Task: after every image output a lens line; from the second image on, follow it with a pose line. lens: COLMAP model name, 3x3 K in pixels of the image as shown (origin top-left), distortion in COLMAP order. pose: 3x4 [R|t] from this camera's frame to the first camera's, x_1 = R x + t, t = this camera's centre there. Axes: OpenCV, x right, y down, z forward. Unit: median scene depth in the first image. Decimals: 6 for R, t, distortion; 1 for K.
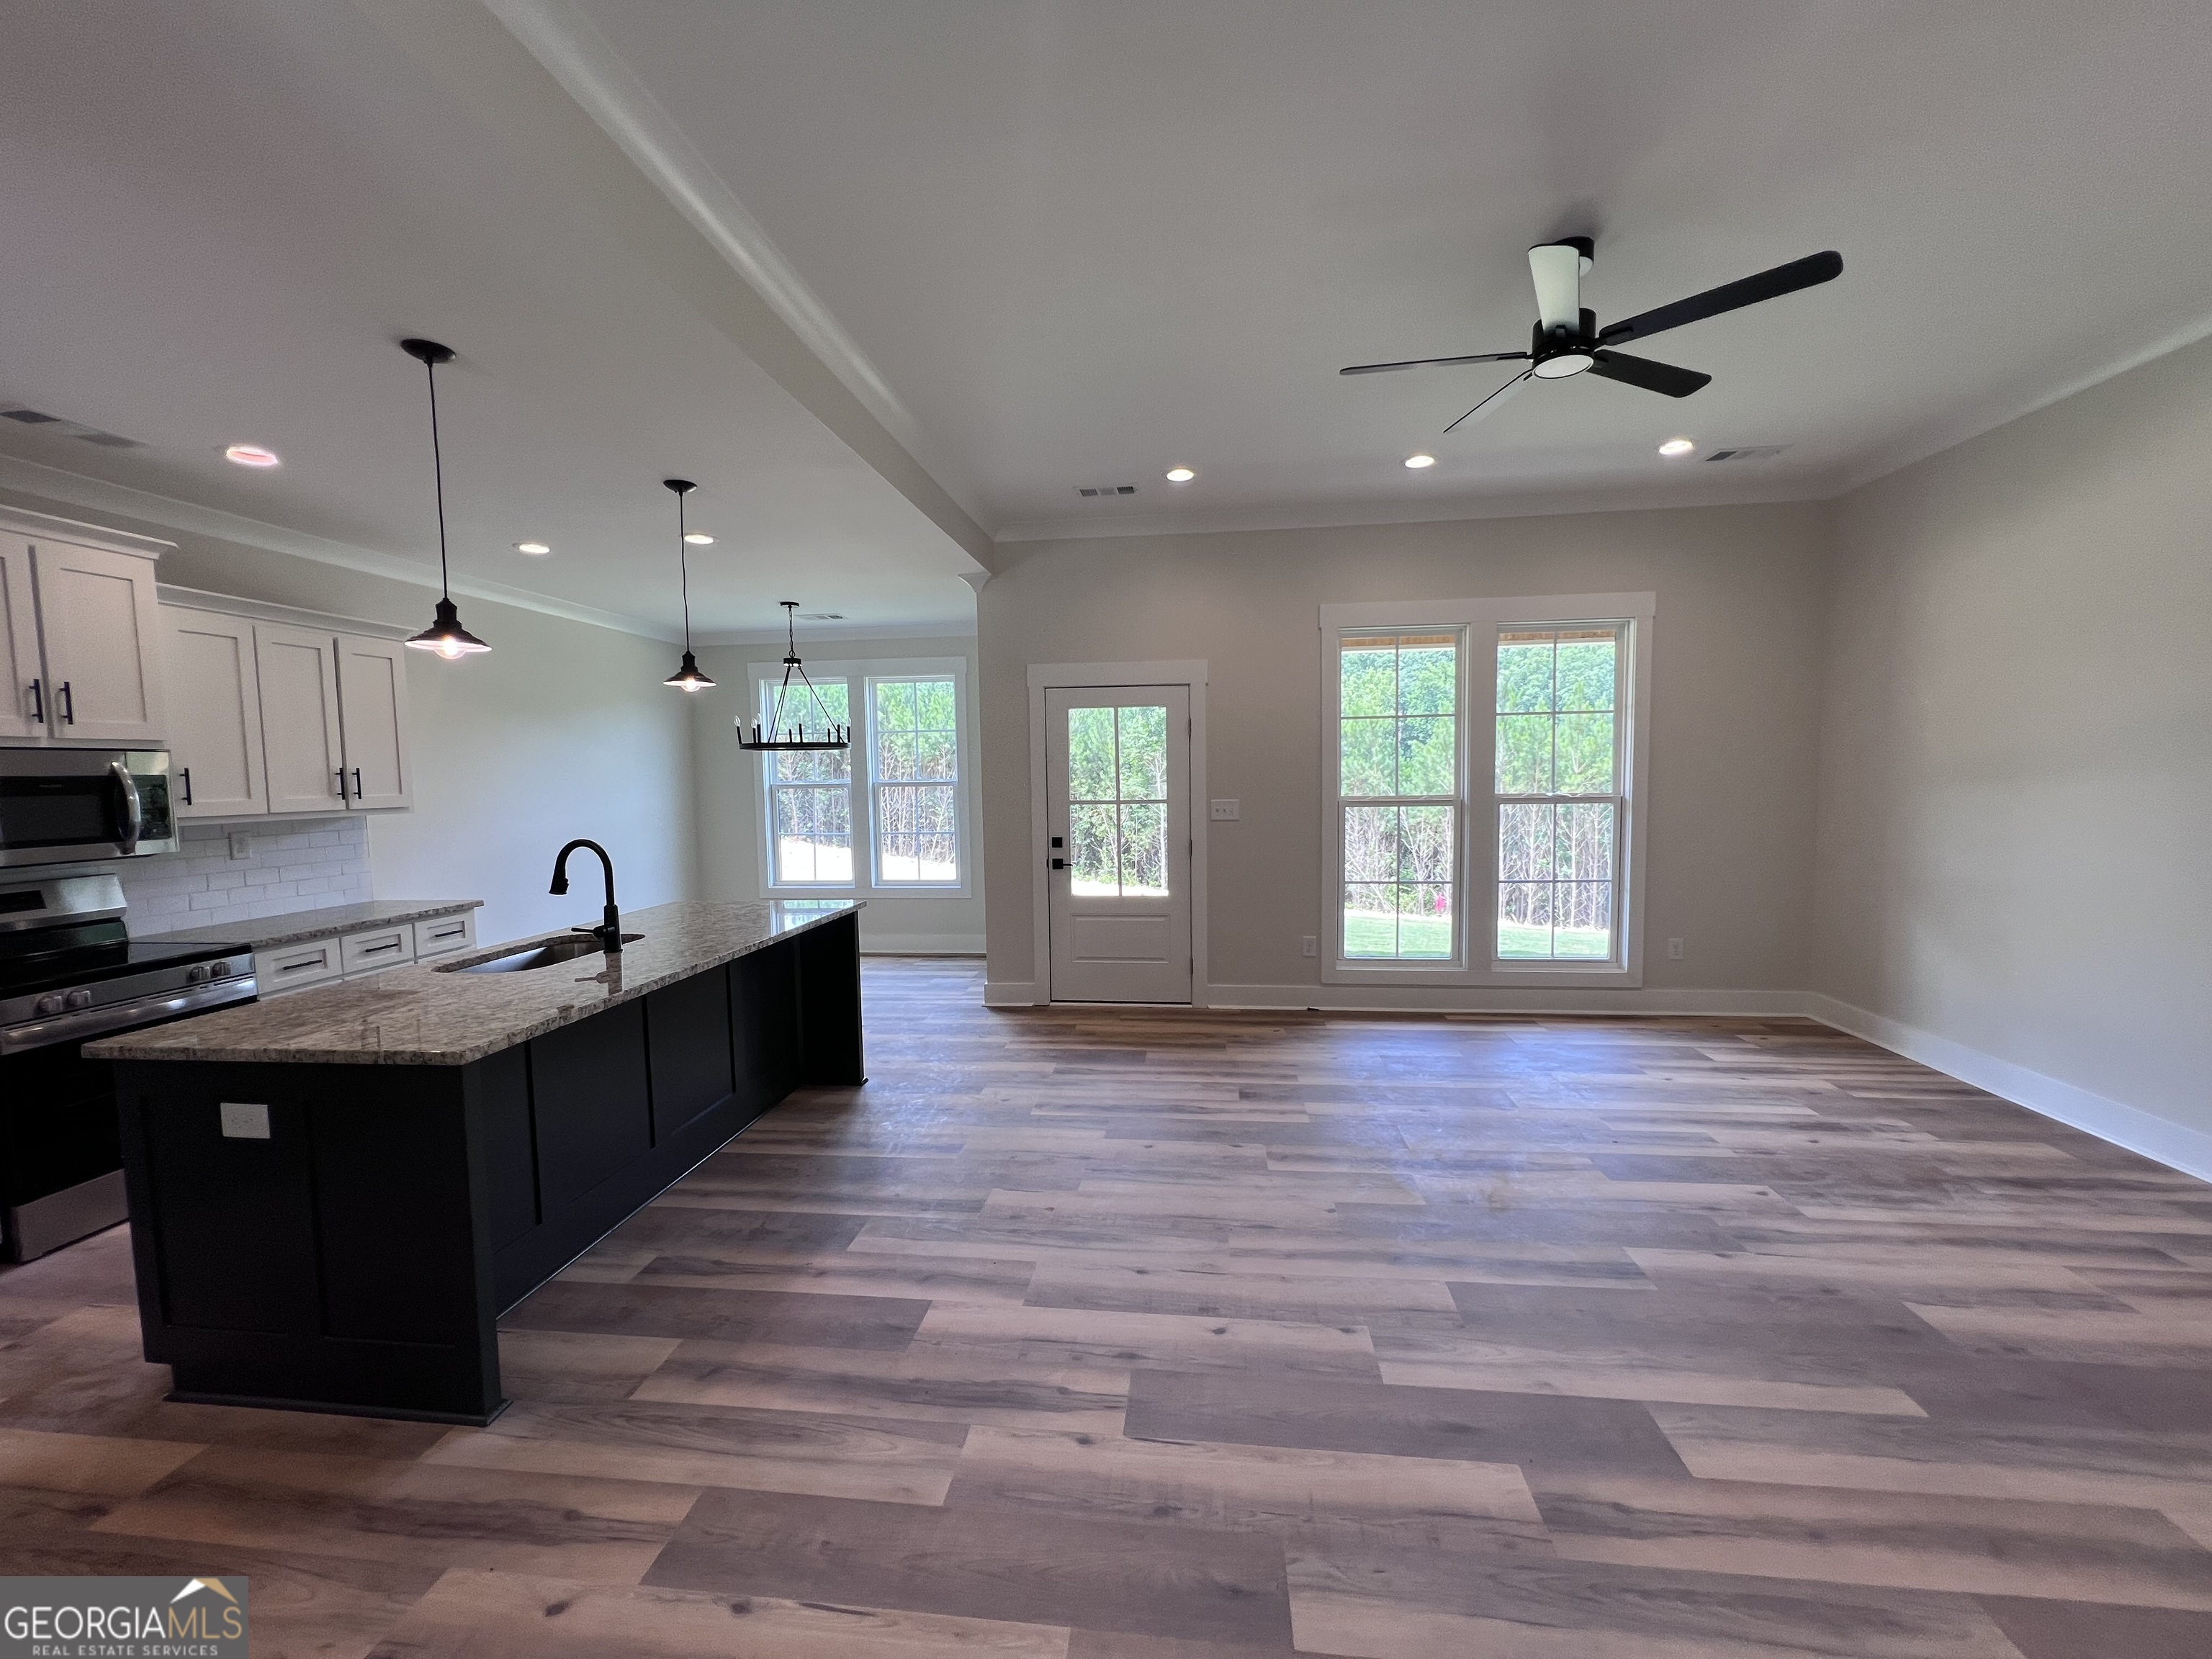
lens RADIAL K [[884.8, 0, 1101.5], [0, 884.8, 832.4], [0, 0, 1]] dist [-0.001513, 0.000844]
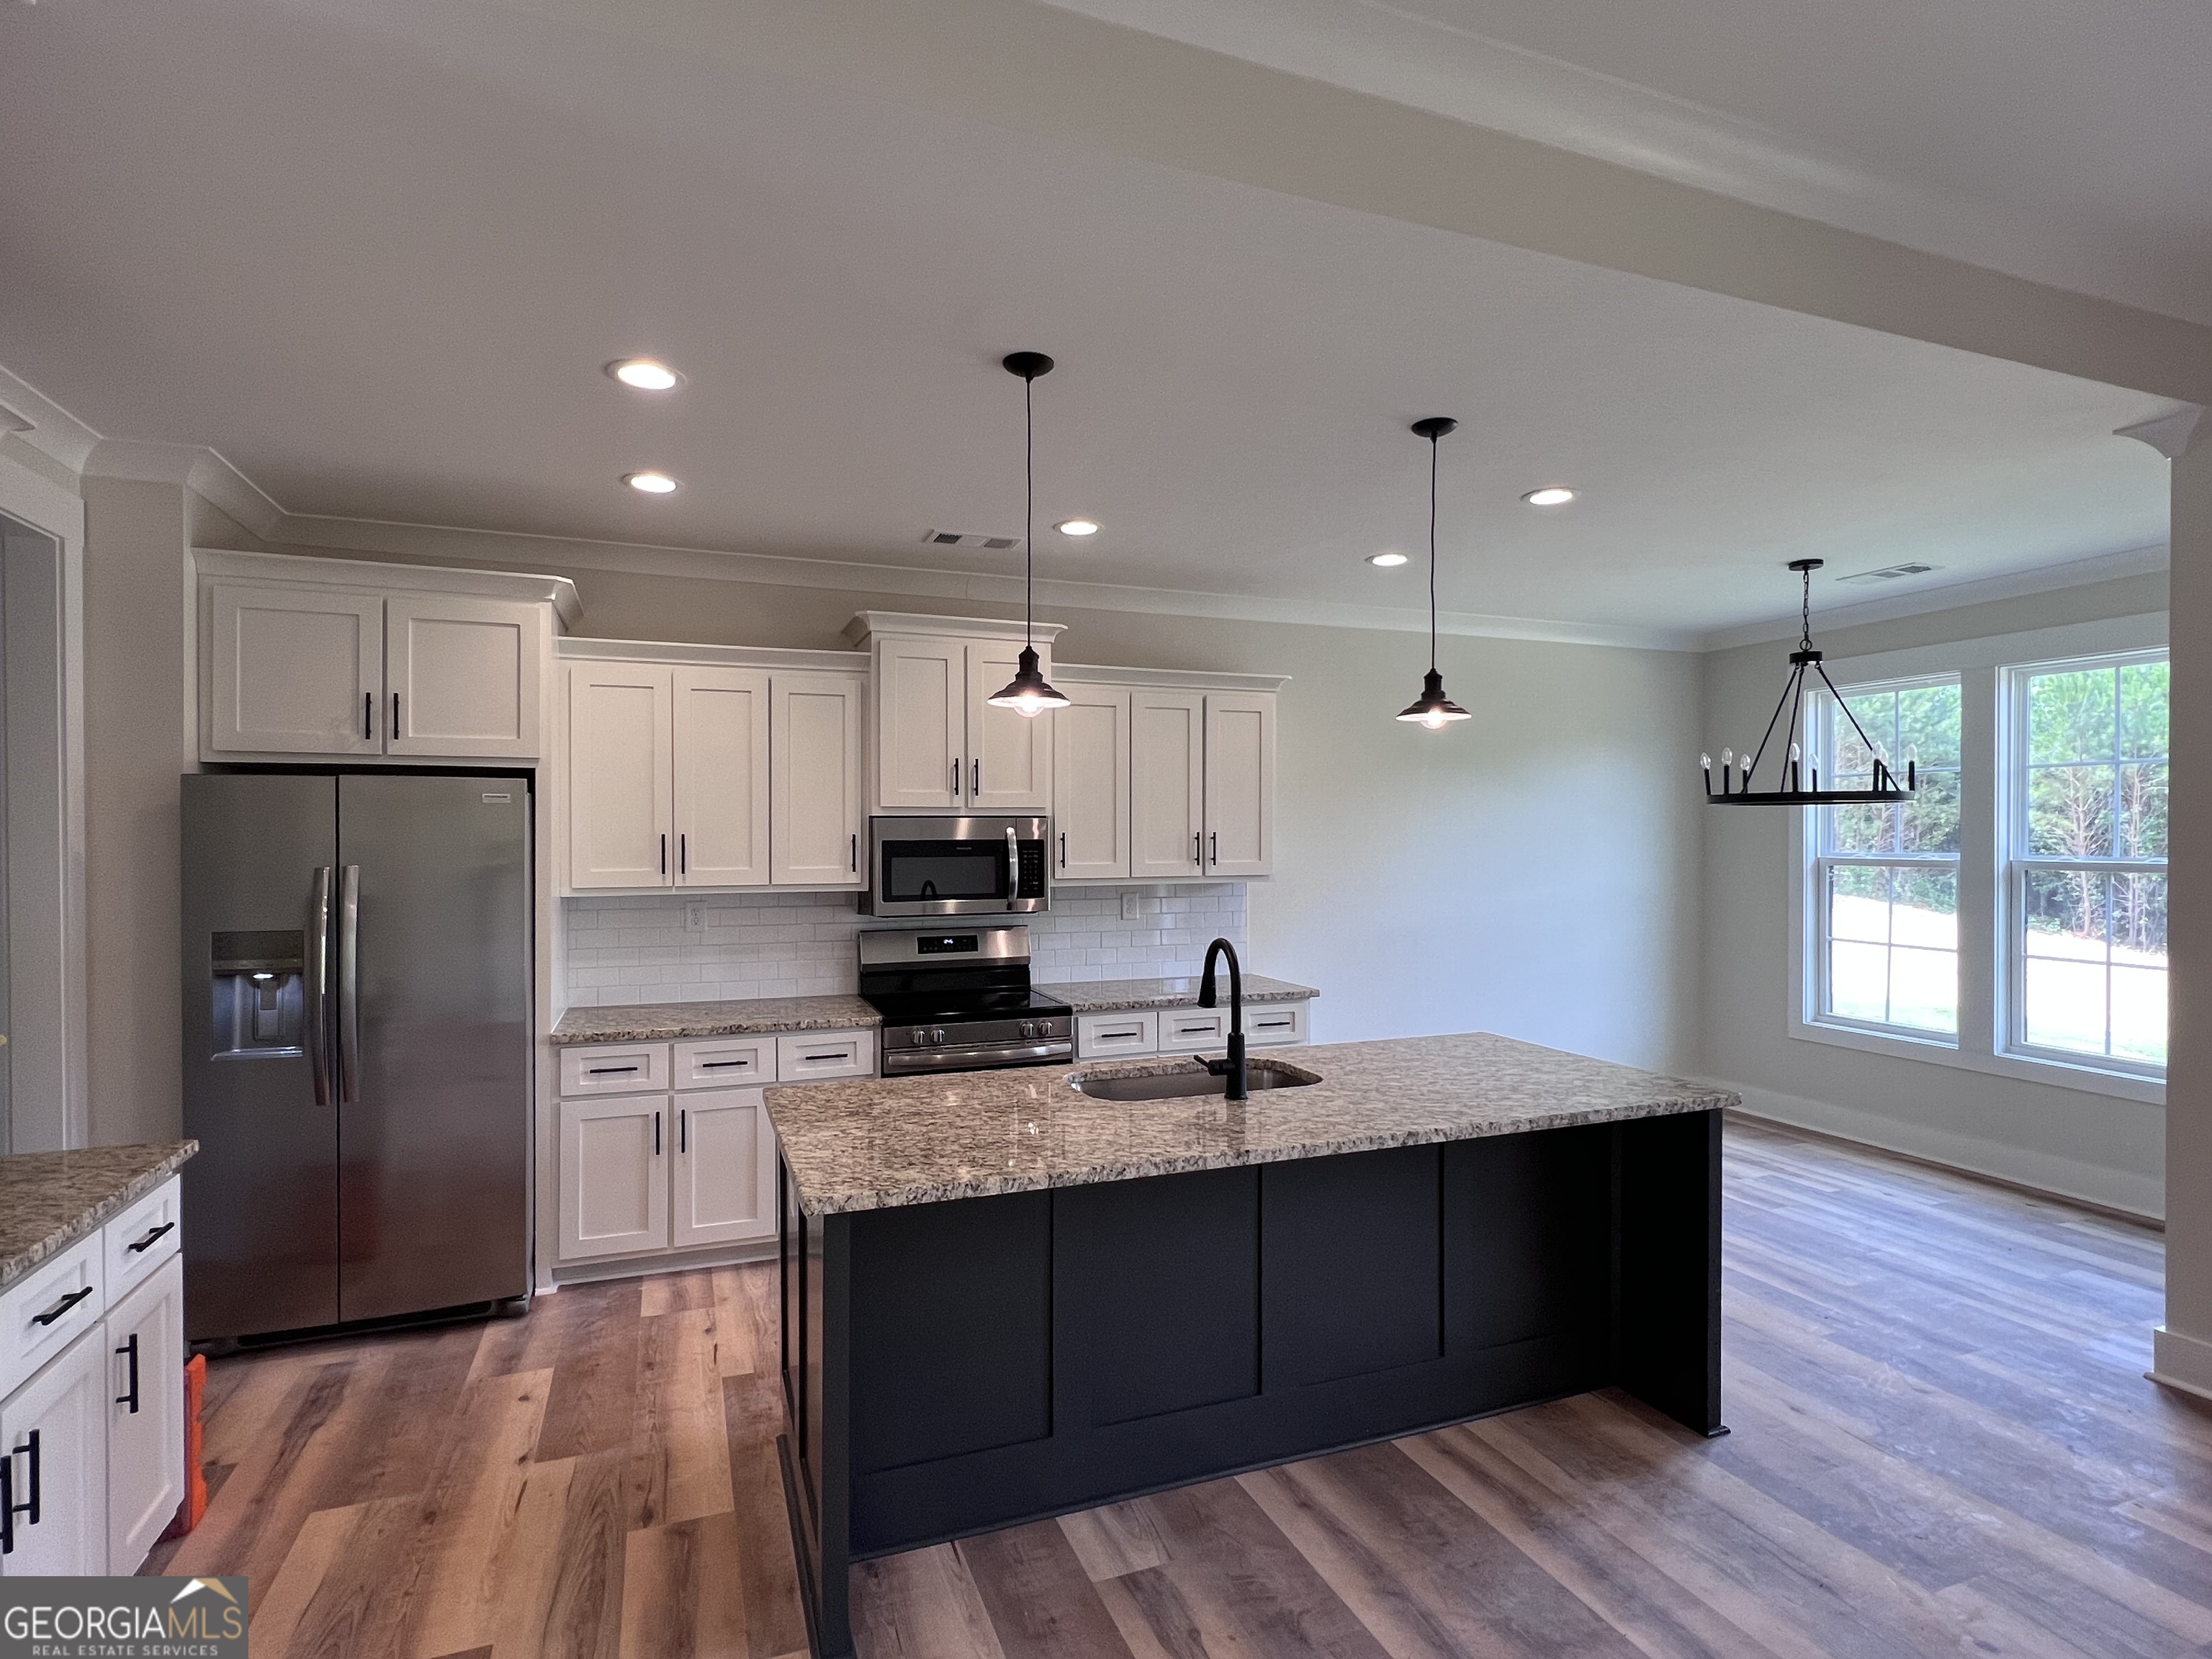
lens RADIAL K [[1112.5, 0, 1102.3], [0, 1112.5, 843.8], [0, 0, 1]] dist [-0.001965, -0.002959]
pose [[0.469198, 0.024052, -0.882766, 0.159093], [-0.067446, 0.997685, -0.008665, -0.047216], [0.880514, 0.063605, 0.469734, 0.382729]]
